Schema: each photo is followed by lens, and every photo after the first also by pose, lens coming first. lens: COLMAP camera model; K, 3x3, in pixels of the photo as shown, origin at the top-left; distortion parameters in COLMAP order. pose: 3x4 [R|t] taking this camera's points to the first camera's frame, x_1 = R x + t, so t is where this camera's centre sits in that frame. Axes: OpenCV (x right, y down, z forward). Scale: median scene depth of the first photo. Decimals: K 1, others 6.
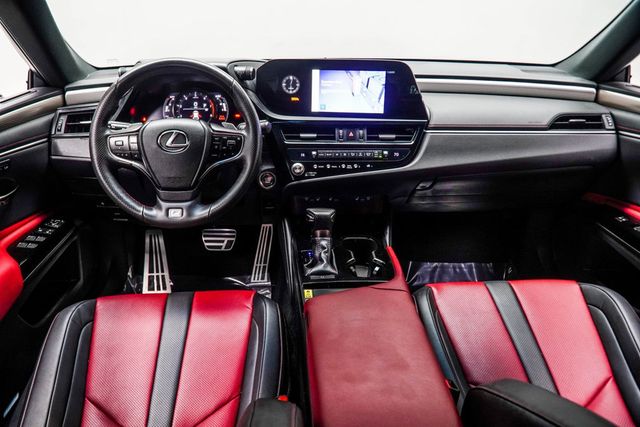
lens RADIAL K [[507.4, 0, 305.9], [0, 507.4, 210.5], [0, 0, 1]] dist [-0.012017, 0.045927]
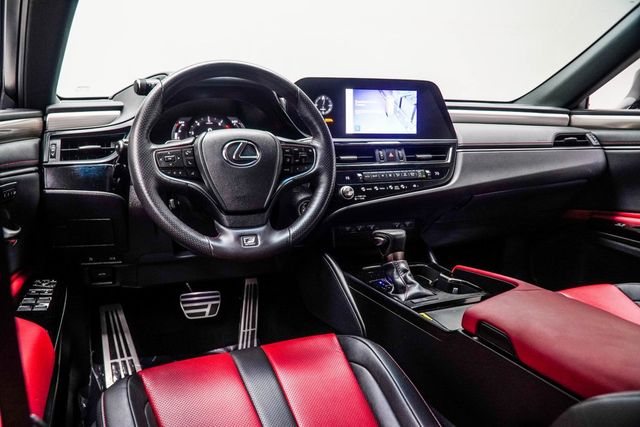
lens RADIAL K [[507.4, 0, 302.7], [0, 507.4, 221.4], [0, 0, 1]] dist [-0.012017, 0.045927]
pose [[0.945275, -0.067051, 0.319311, -0.376365], [0.118633, 0.982305, -0.144925, 0.088069], [-0.303943, 0.174875, 0.936503, 0.192277]]
